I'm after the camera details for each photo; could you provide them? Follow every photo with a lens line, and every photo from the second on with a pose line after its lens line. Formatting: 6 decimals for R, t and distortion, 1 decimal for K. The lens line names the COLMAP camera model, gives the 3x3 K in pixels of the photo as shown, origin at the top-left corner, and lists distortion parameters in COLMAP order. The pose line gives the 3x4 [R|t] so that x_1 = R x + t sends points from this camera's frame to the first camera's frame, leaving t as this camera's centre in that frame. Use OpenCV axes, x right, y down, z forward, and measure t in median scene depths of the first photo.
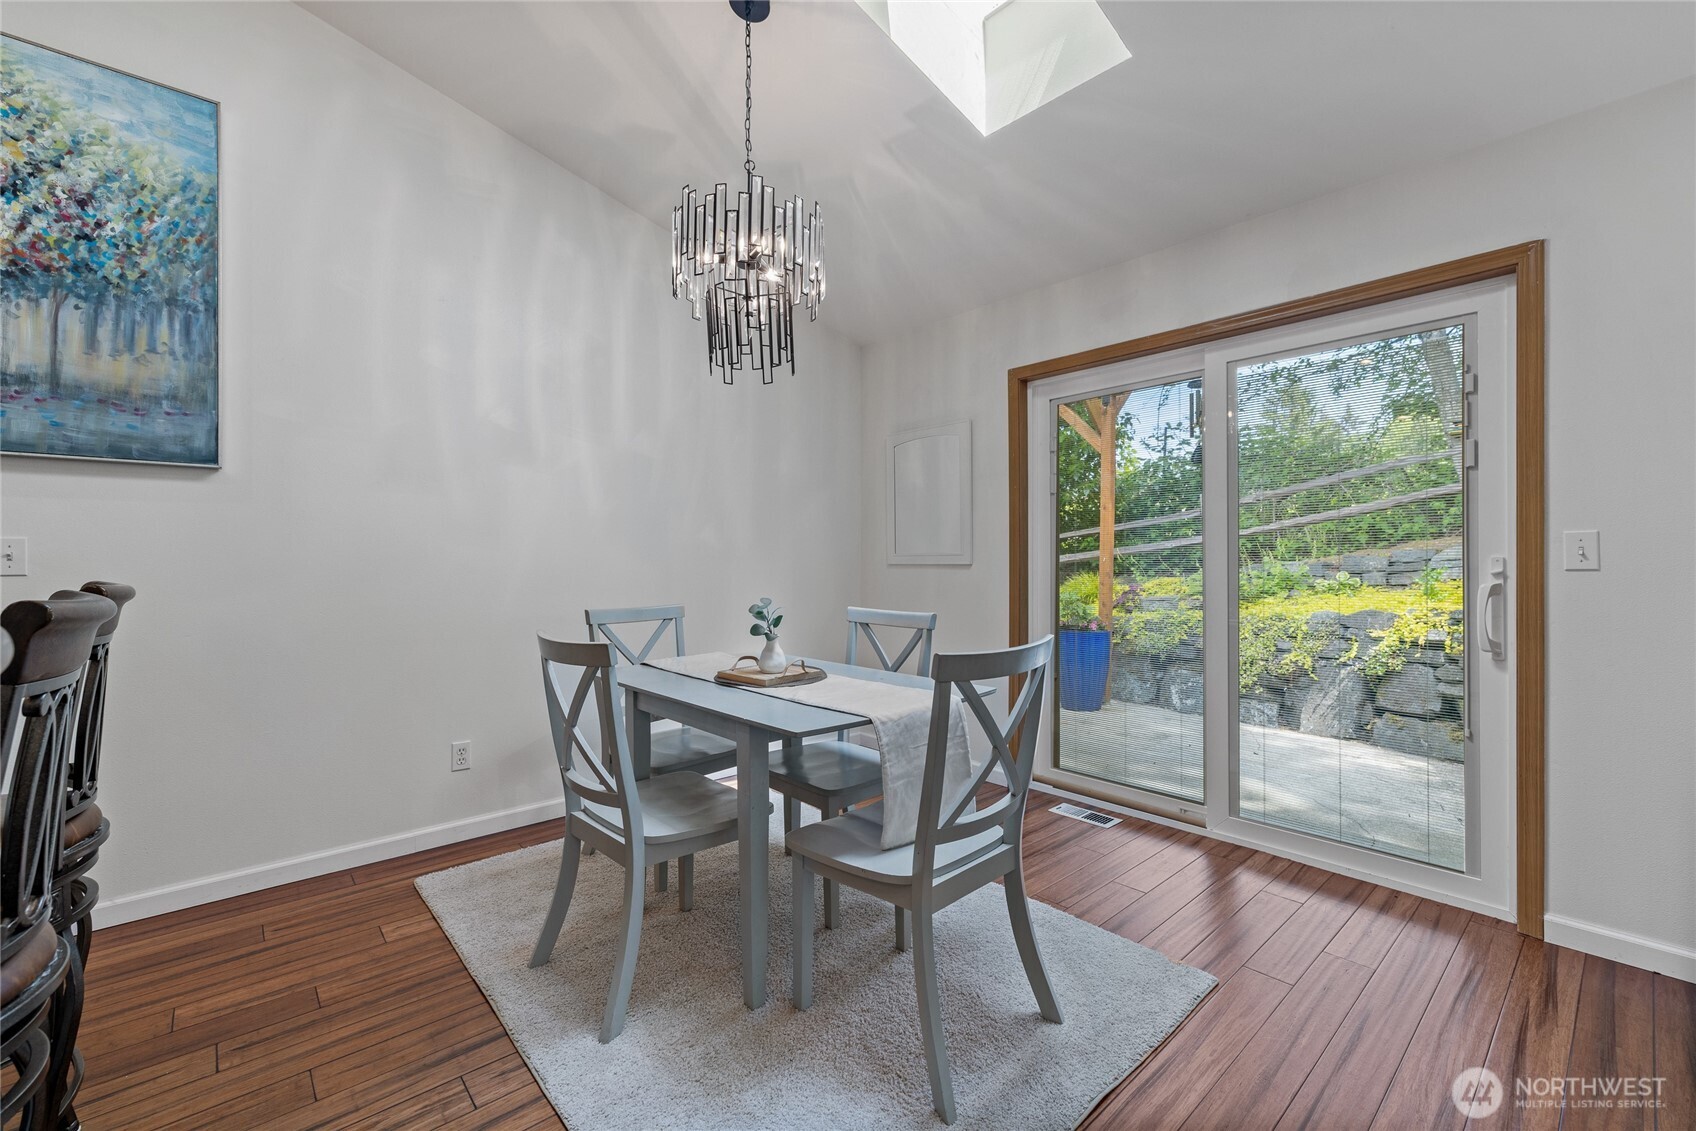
lens RADIAL K [[710.8, 0, 824.3], [0, 710.8, 557.0], [0, 0, 1]] dist [0.002056, 0.000249]
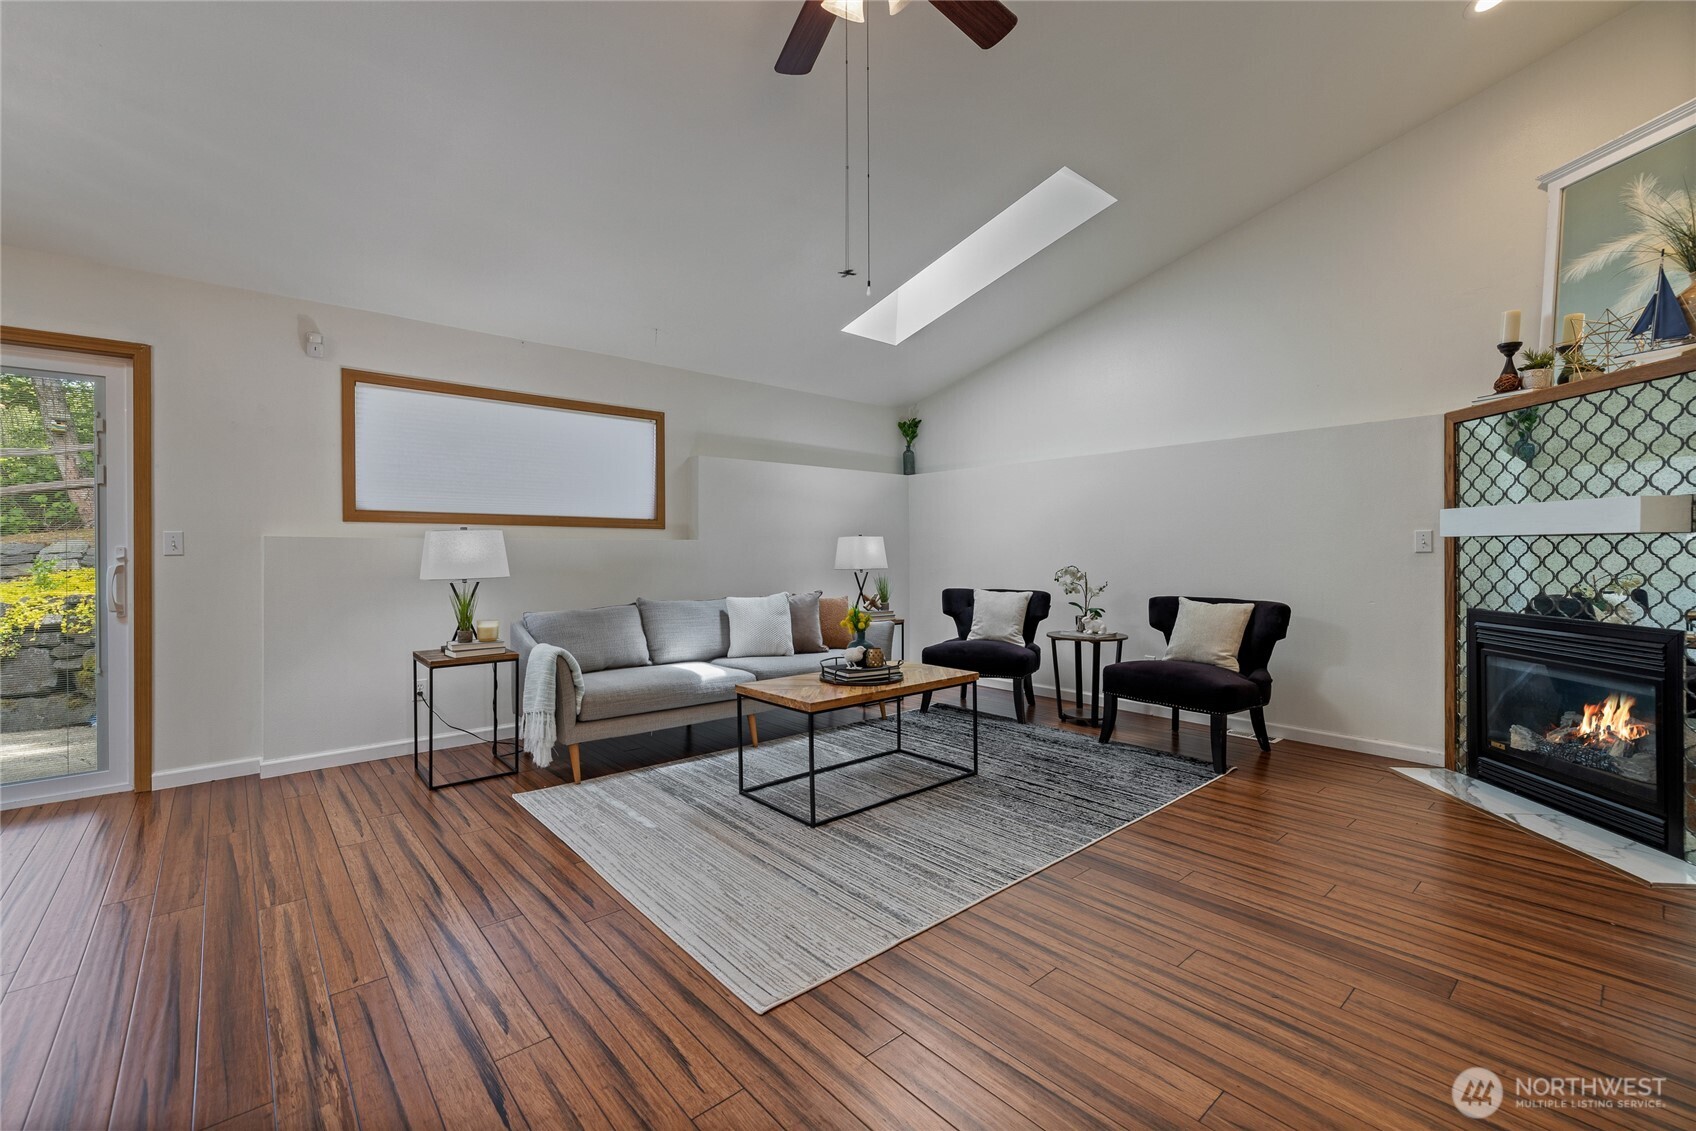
lens RADIAL K [[710.8, 0, 824.3], [0, 710.8, 557.0], [0, 0, 1]] dist [0.002056, 0.000249]
pose [[0.012952, -0.003911, 0.999908, -0.250231], [-0.001739, 0.999991, 0.003933, 0.005942], [-0.999915, -0.001790, 0.012945, -0.233100]]
